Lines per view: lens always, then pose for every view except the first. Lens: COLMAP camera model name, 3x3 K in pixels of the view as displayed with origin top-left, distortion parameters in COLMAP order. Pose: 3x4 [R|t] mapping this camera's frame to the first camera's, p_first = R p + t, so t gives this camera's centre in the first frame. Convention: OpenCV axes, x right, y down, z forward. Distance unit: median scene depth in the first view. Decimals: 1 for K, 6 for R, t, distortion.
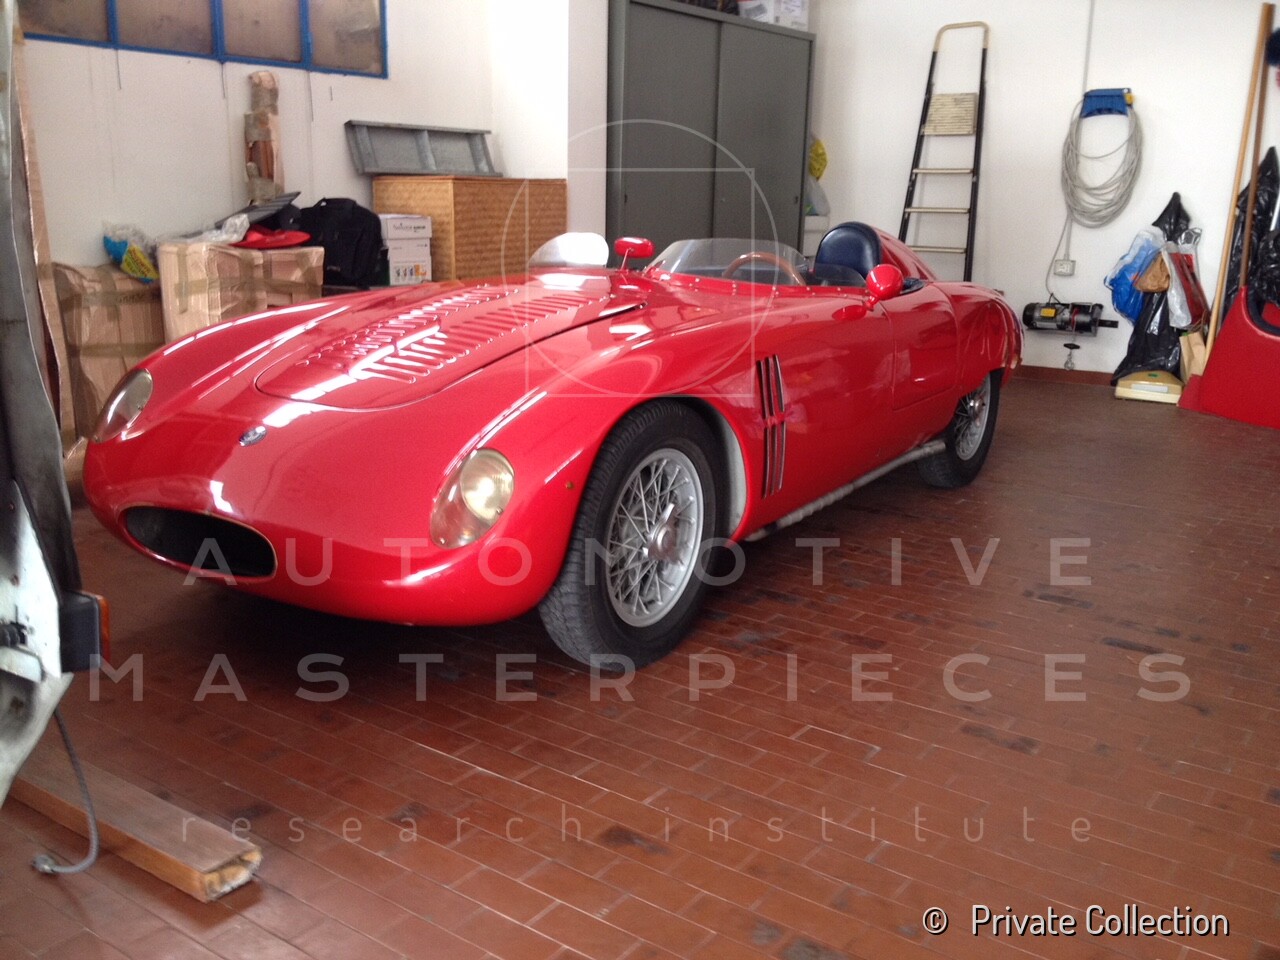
lens RADIAL K [[1194.4, 0, 640.0], [0, 1194.4, 480.0], [0, 0, 1]] dist [0.150656, -0.342279]
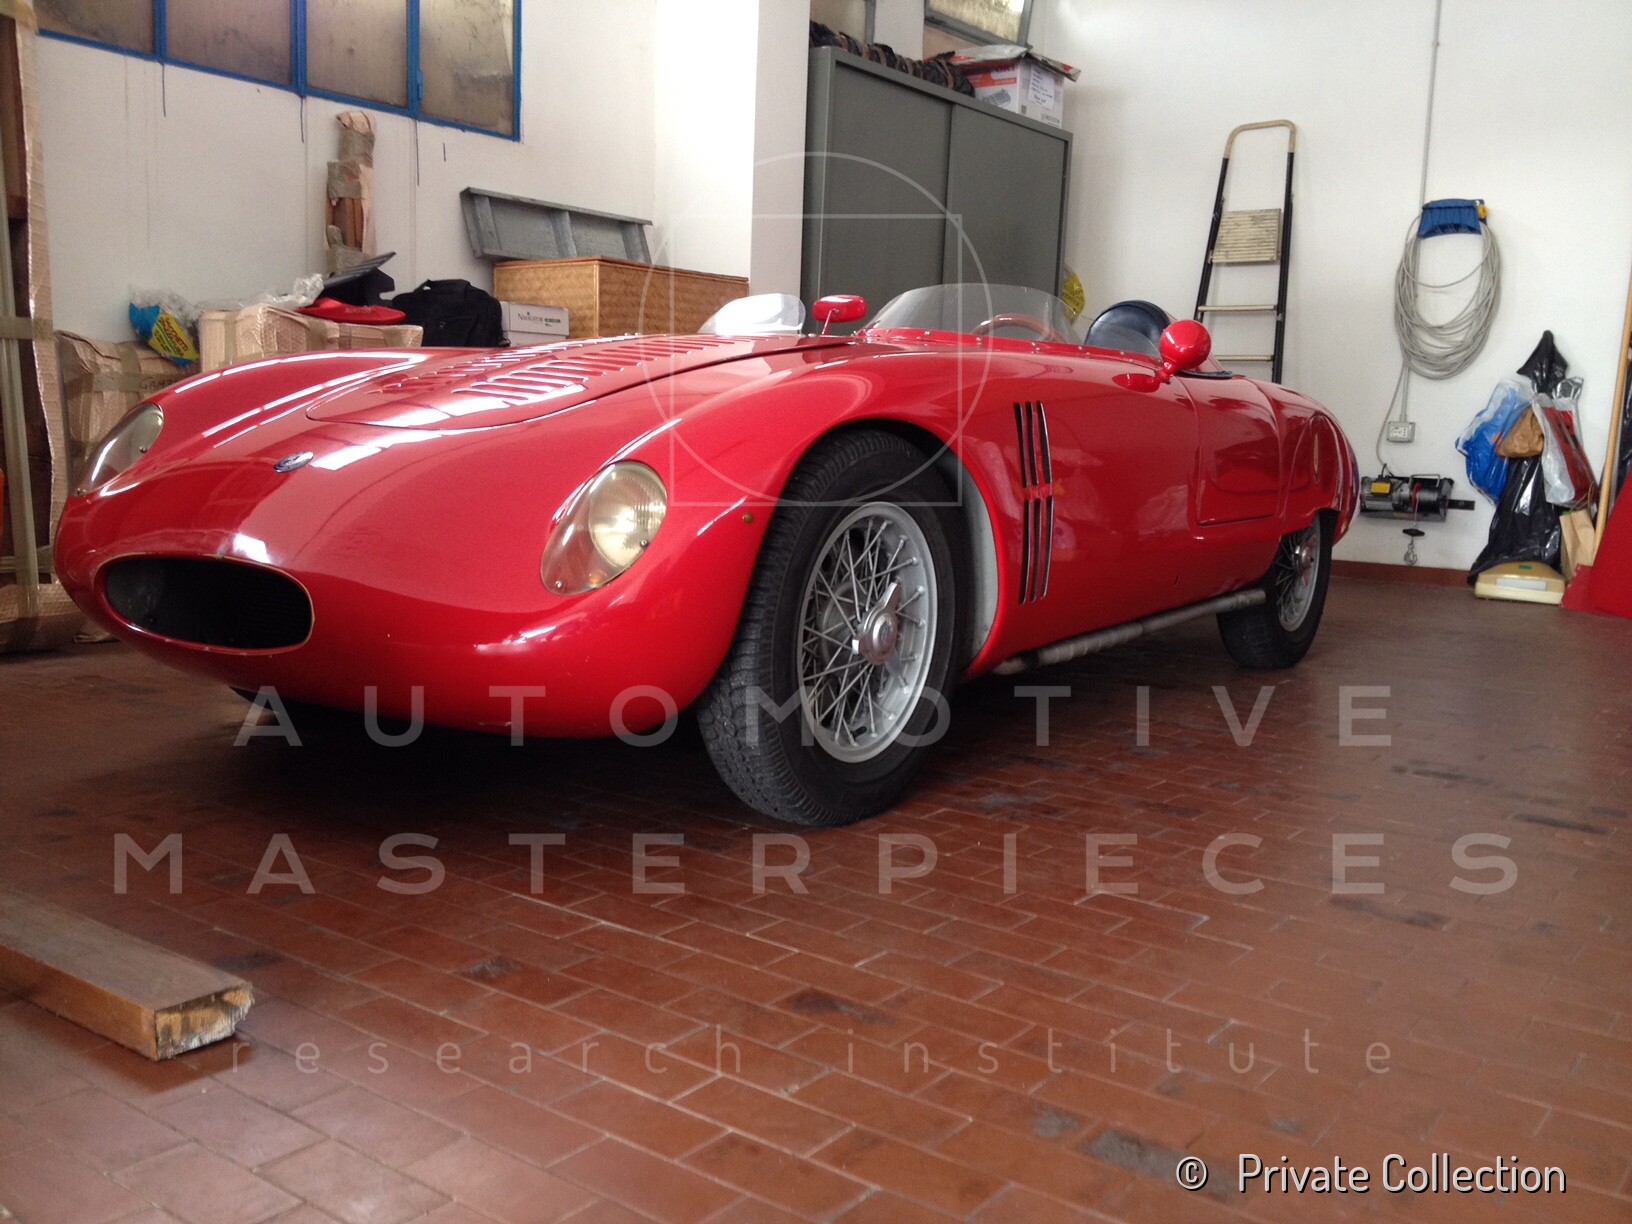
lens RADIAL K [[1522.8, 0, 816.0], [0, 1522.8, 612.0], [0, 0, 1]] dist [0.150656, -0.342279]
pose [[0.999751, 0.020076, -0.009715, -0.005719], [-0.021050, 0.993310, -0.113545, 0.078193], [0.007371, 0.113721, 0.993485, 0.070575]]
